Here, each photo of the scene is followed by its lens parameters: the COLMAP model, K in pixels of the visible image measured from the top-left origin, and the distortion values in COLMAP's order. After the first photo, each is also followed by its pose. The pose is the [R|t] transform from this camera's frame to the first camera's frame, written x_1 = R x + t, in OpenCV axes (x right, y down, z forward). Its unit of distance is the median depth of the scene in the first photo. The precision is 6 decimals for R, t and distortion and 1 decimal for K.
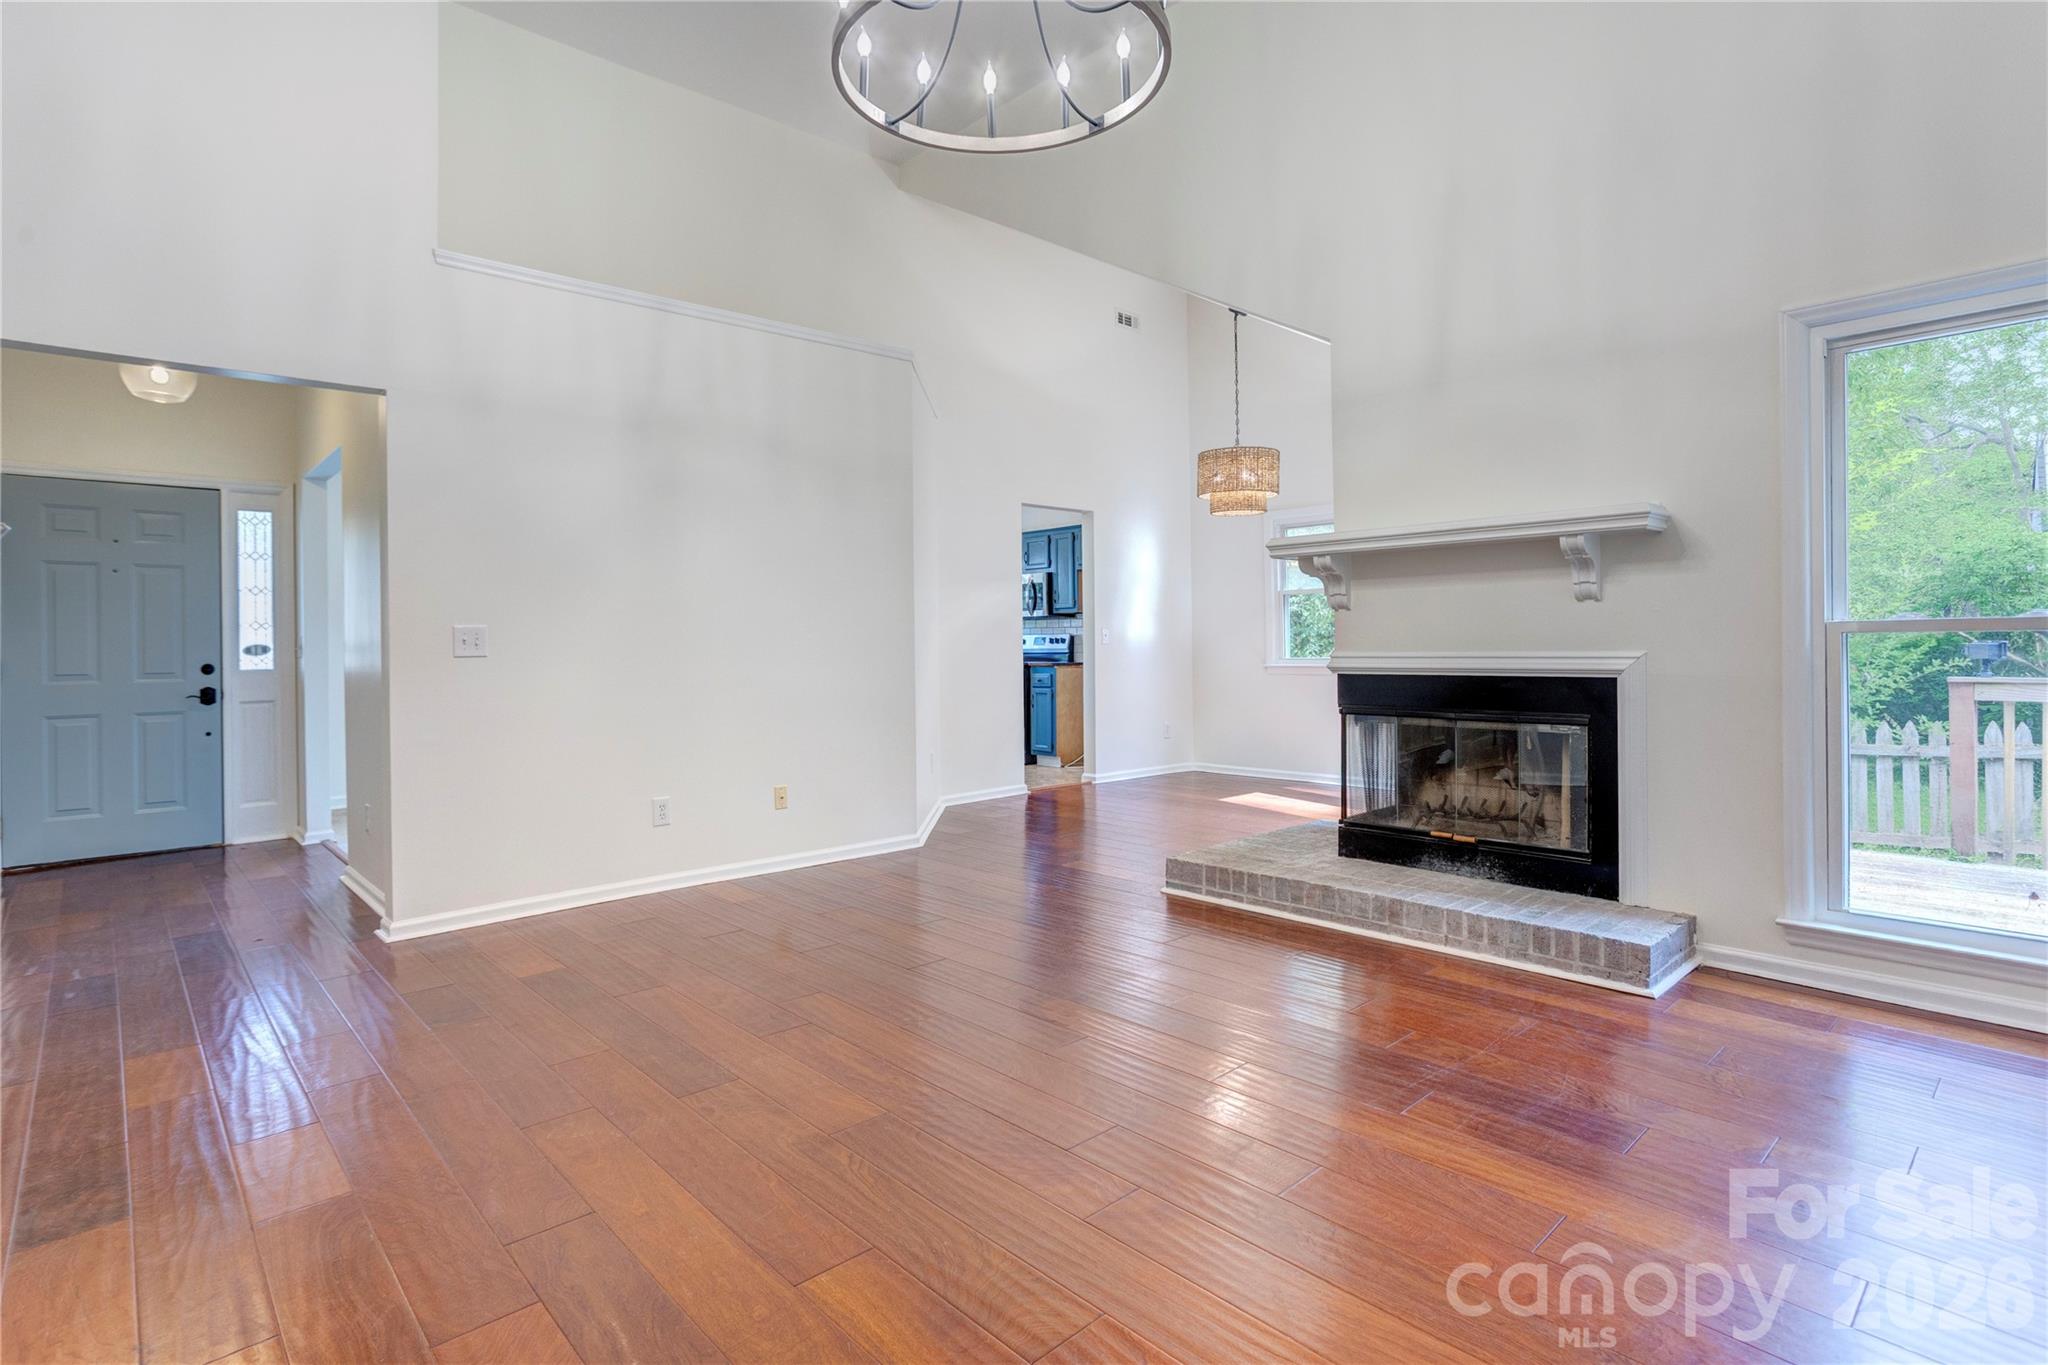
lens RADIAL K [[1032.1, 0, 1040.2], [0, 1032.1, 655.2], [0, 0, 1]] dist [-0.032134, 0.027641]
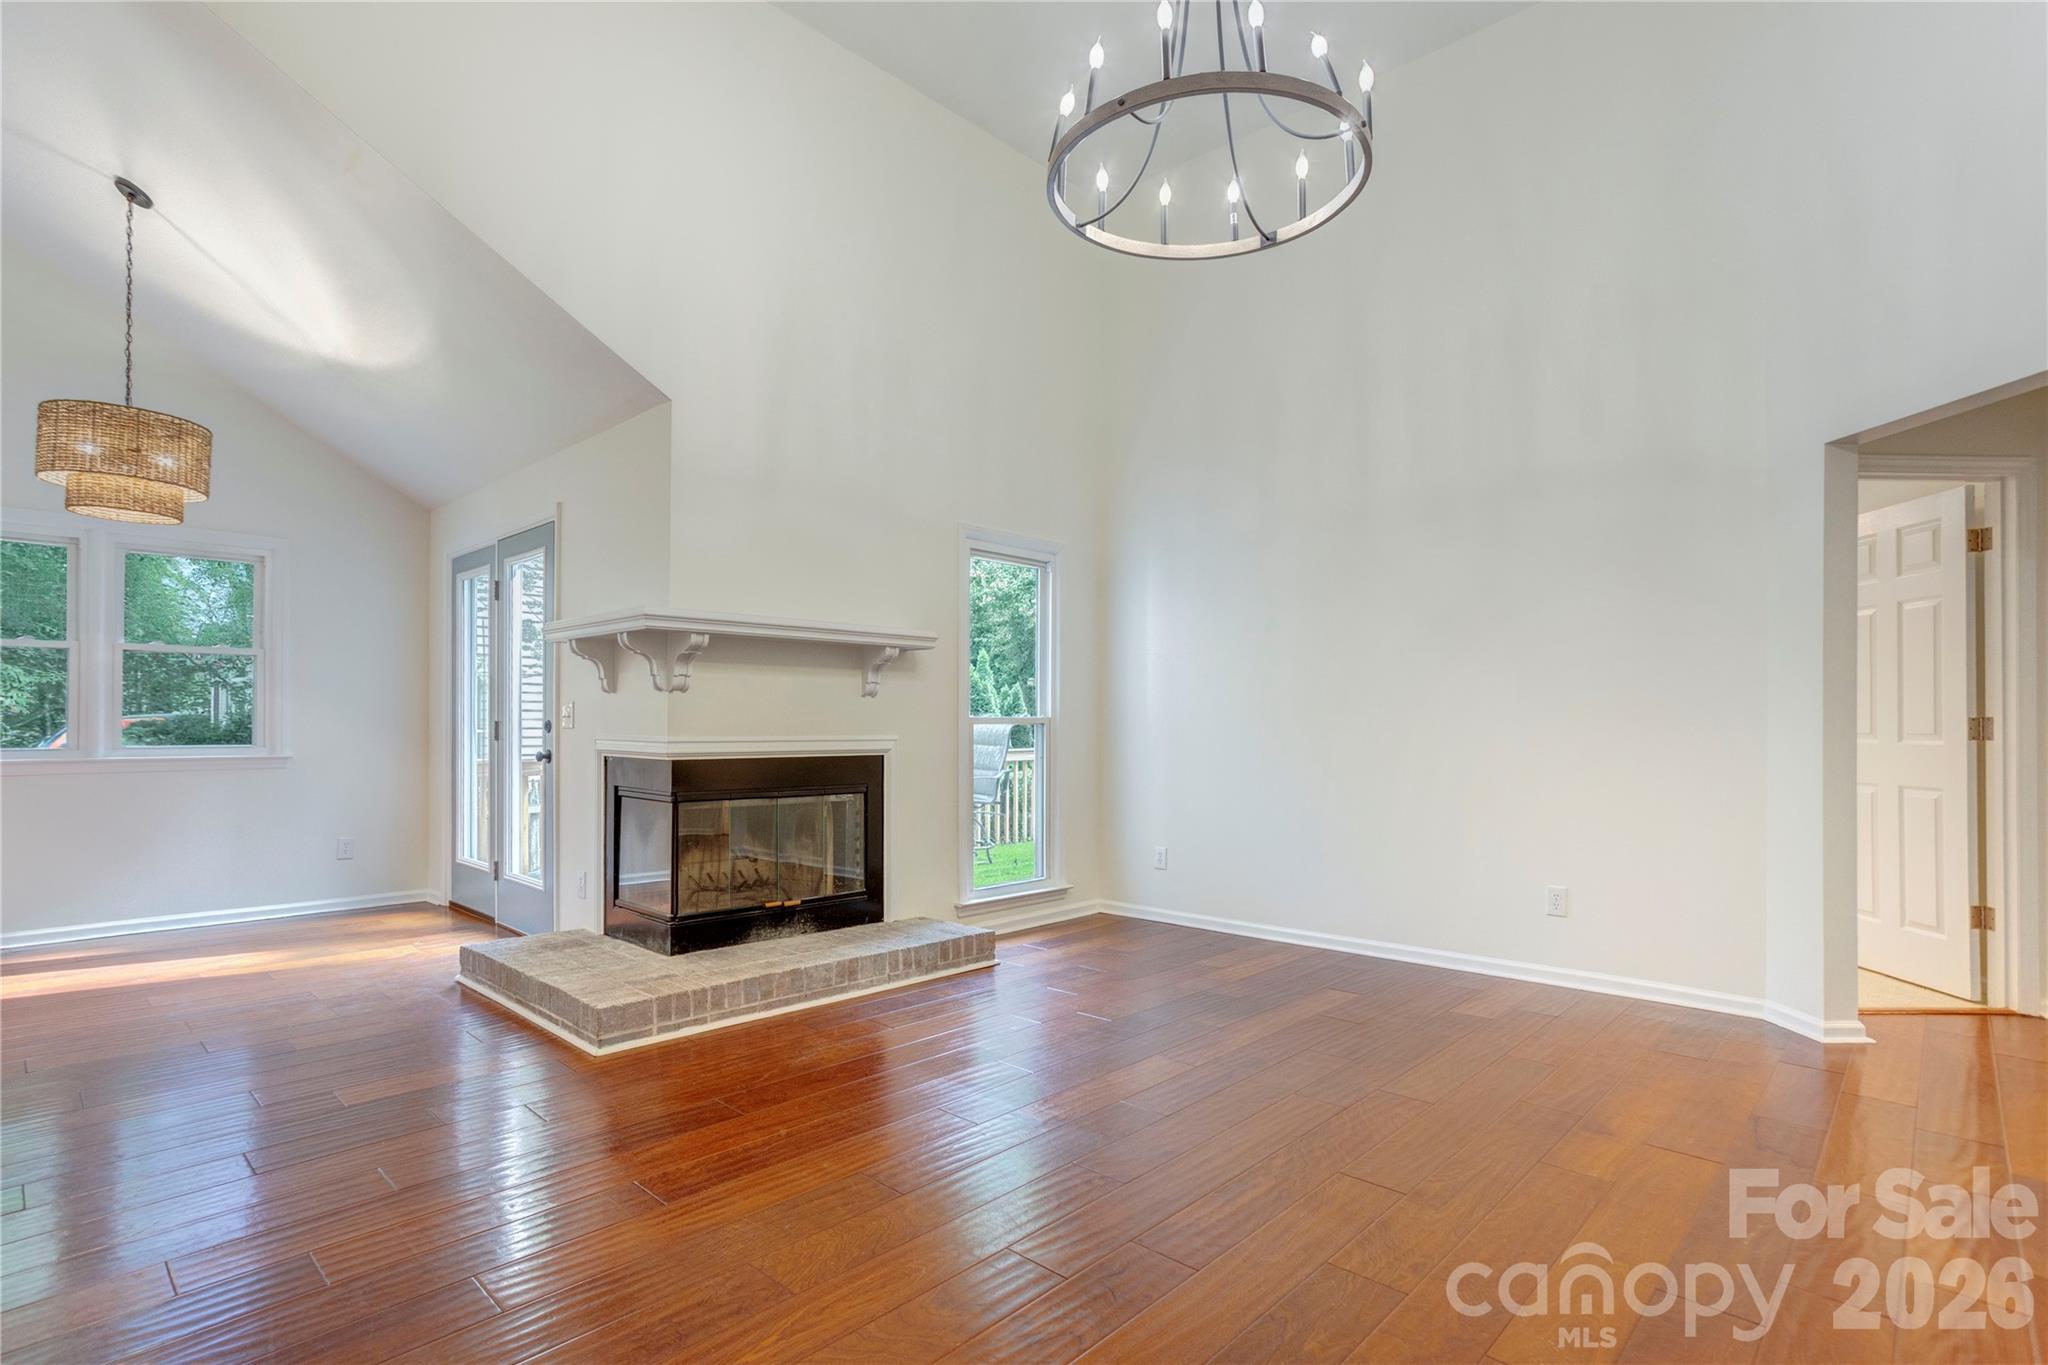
lens RADIAL K [[1095.0, 0, 943.2], [0, 1095.0, 707.5], [0, 0, 1]] dist [-0.001762, -0.000203]
pose [[-0.032713, 0.024152, 0.999173, -0.554468], [0.007757, 0.999684, -0.023911, -0.003264], [-0.999435, 0.006968, -0.032890, 0.614364]]
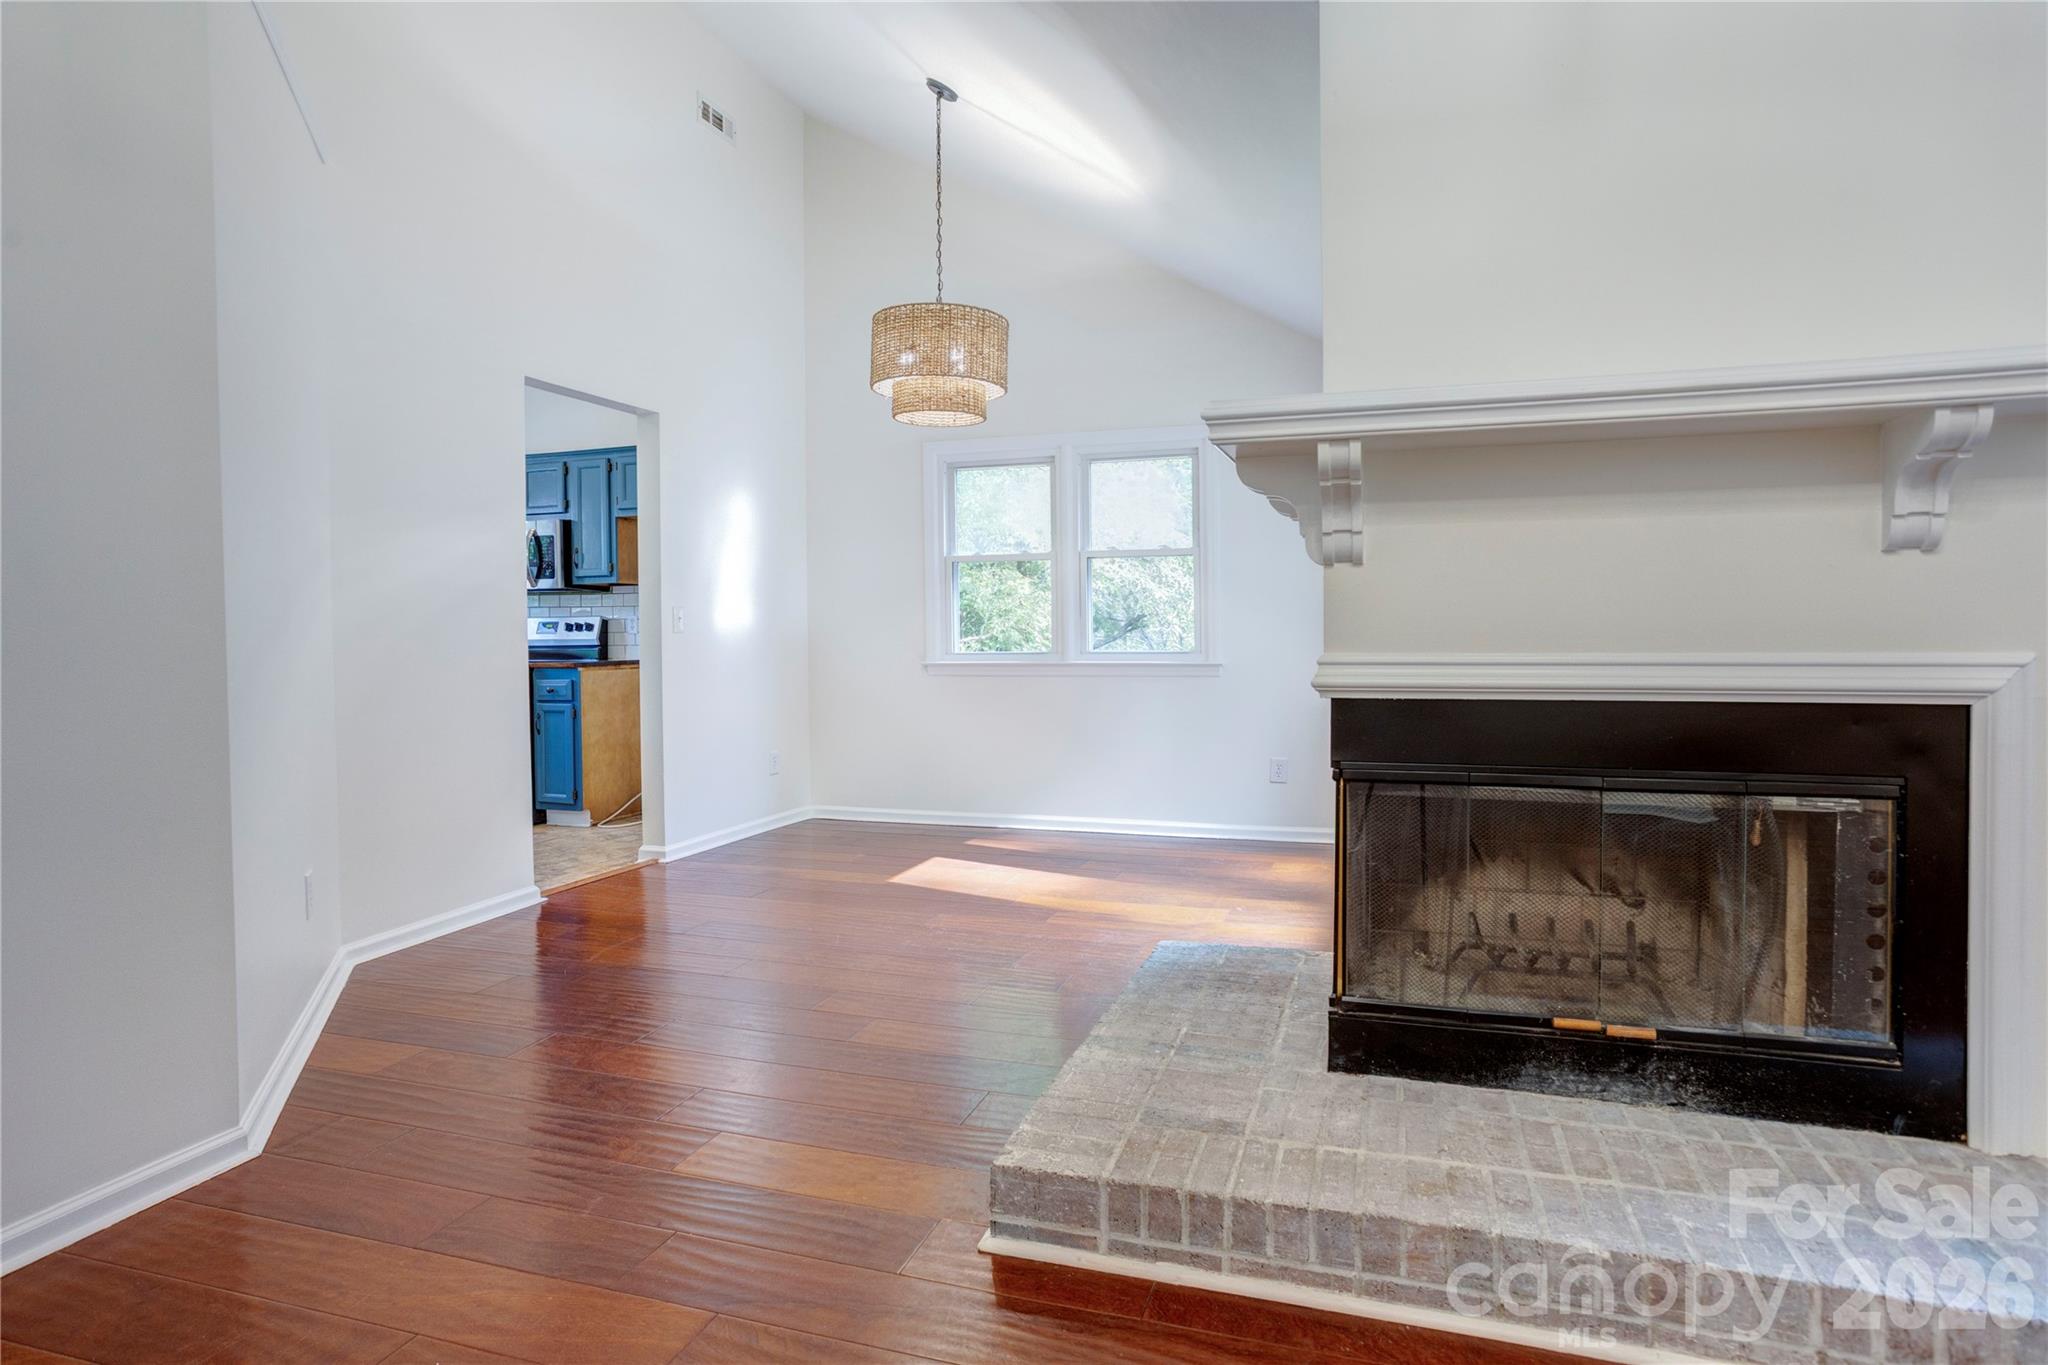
lens RADIAL K [[1002.3, 0, 1123.9], [0, 1002.3, 639.9], [0, 0, 1]] dist [-0.057698, 0.039370]
pose [[0.852457, -0.005899, 0.522764, -0.028313], [0.006180, 0.999980, 0.001208, -0.008001], [-0.522760, 0.002201, 0.852477, 0.509743]]
